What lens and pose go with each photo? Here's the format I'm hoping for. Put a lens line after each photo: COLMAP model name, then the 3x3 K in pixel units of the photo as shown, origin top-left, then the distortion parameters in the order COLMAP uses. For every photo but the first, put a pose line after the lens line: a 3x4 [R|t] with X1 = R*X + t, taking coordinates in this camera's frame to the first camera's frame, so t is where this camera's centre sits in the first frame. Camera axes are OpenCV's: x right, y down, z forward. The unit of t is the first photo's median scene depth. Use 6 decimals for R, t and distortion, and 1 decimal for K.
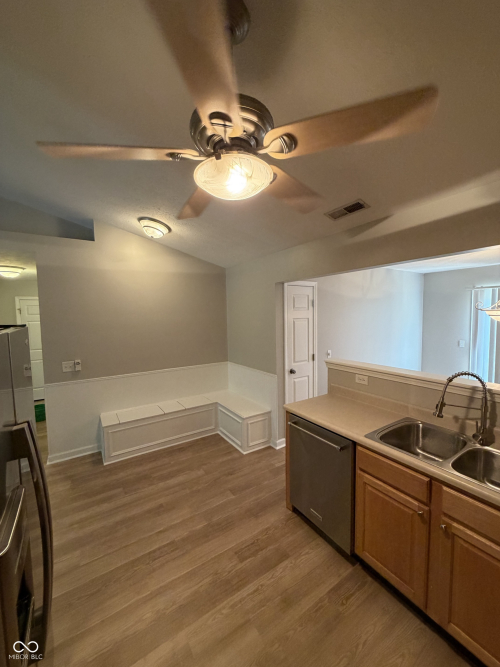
lens RADIAL K [[266.3, 0, 250.5], [0, 266.3, 330.7], [0, 0, 1]] dist [0.000719, 0.000766]
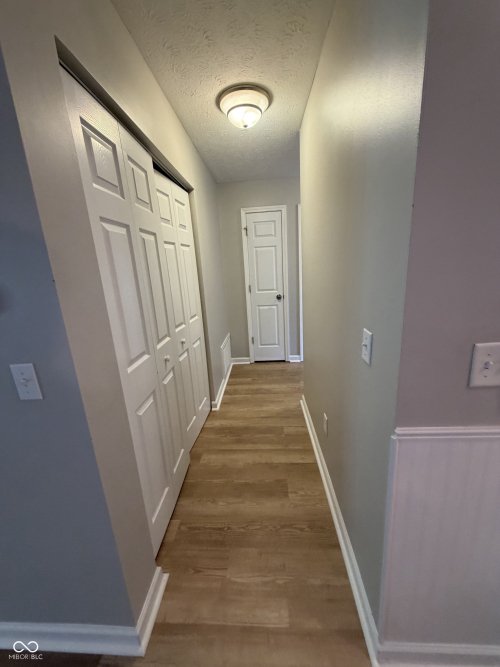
lens RADIAL K [[266.3, 0, 250.5], [0, 266.3, 330.7], [0, 0, 1]] dist [0.000719, 0.000766]
pose [[0.807251, 0.111248, -0.579629, -1.180726], [0.004724, 0.980826, 0.194830, 0.103989], [0.590189, -0.160015, 0.791247, 1.175370]]
